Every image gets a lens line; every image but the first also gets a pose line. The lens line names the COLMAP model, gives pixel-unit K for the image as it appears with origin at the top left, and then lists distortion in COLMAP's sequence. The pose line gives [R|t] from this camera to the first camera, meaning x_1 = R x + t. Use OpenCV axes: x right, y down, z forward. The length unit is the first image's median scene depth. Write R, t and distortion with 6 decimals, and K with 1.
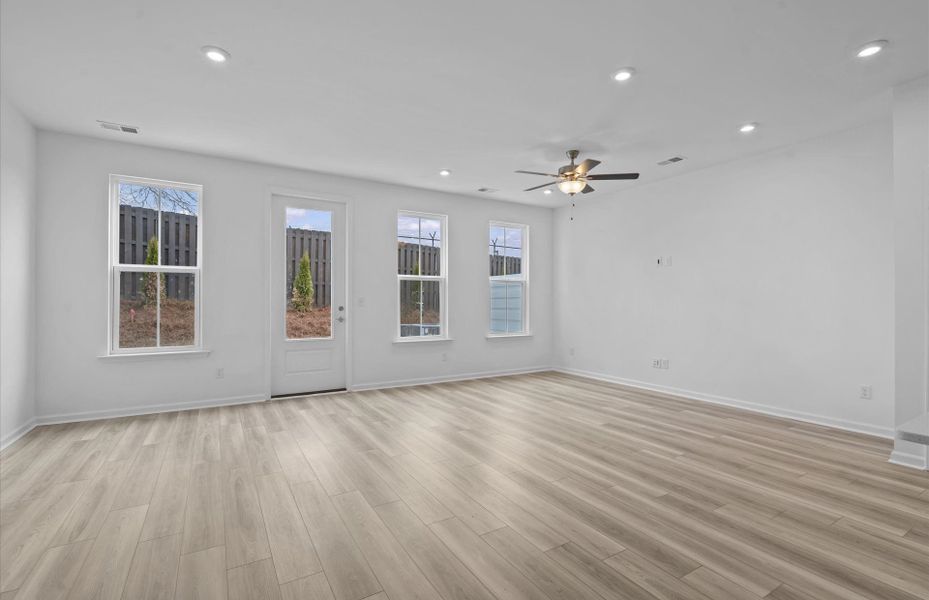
lens RADIAL K [[421.2, 0, 462.0], [0, 421.2, 301.4], [0, 0, 1]] dist [-0.003723, -0.000315]
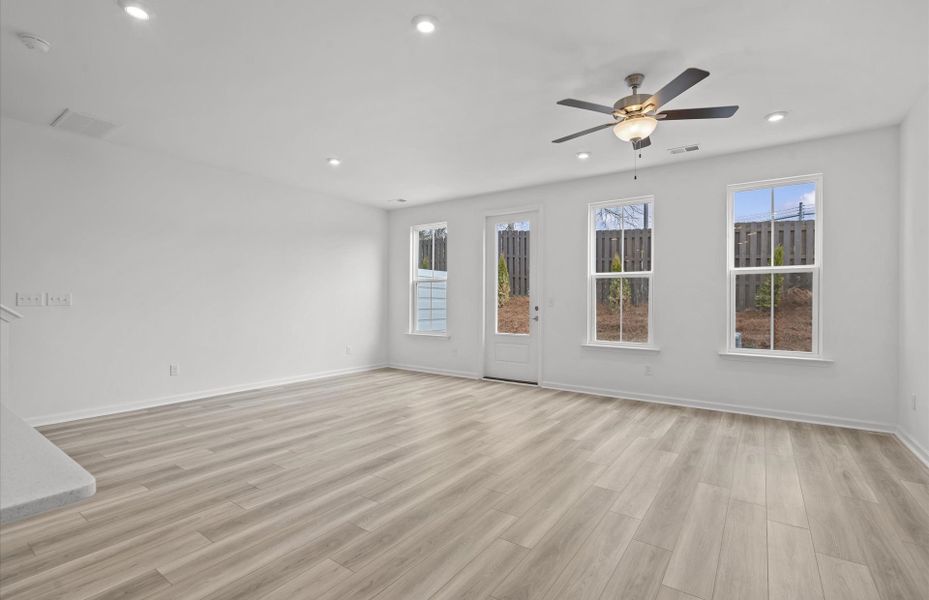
lens RADIAL K [[421.2, 0, 462.0], [0, 421.2, 301.4], [0, 0, 1]] dist [-0.003723, -0.000315]
pose [[0.395581, -0.002383, -0.918428, 0.632797], [-0.001091, 0.999995, -0.003065, 0.002499], [0.918430, 0.002215, 0.395577, 0.401007]]
